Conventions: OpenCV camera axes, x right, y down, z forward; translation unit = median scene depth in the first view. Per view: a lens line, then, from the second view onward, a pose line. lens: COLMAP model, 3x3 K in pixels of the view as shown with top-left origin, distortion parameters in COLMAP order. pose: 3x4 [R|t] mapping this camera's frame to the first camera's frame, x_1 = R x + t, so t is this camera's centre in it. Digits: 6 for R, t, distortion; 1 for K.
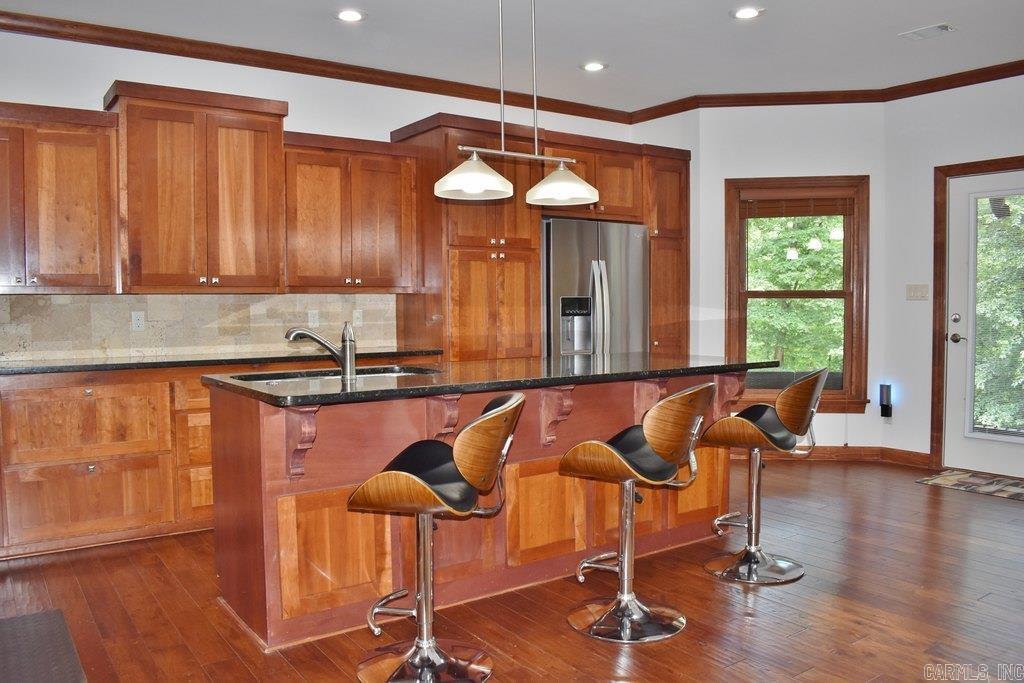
lens RADIAL K [[799.8, 0, 512.0], [0, 799.8, 341.5], [0, 0, 1]] dist [-0.094087, 0.014094]
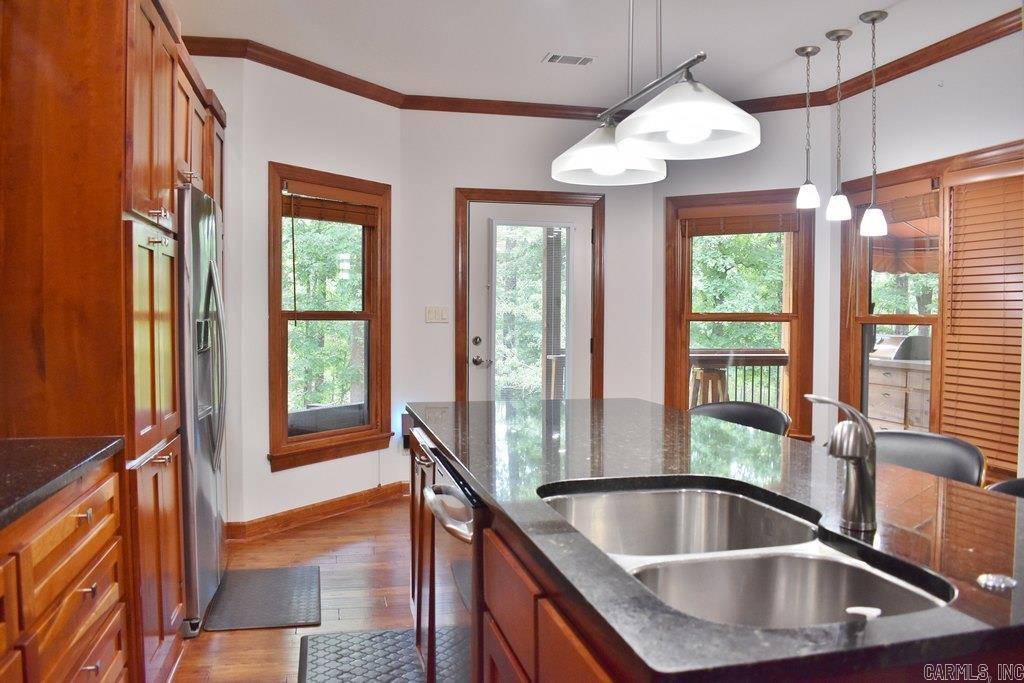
lens RADIAL K [[799.8, 0, 512.0], [0, 799.8, 341.5], [0, 0, 1]] dist [-0.094087, 0.014094]
pose [[0.376214, -0.025683, 0.926177, -0.457596], [0.029308, 0.999445, 0.015810, -0.054799], [-0.926069, 0.021197, 0.376758, 0.689362]]
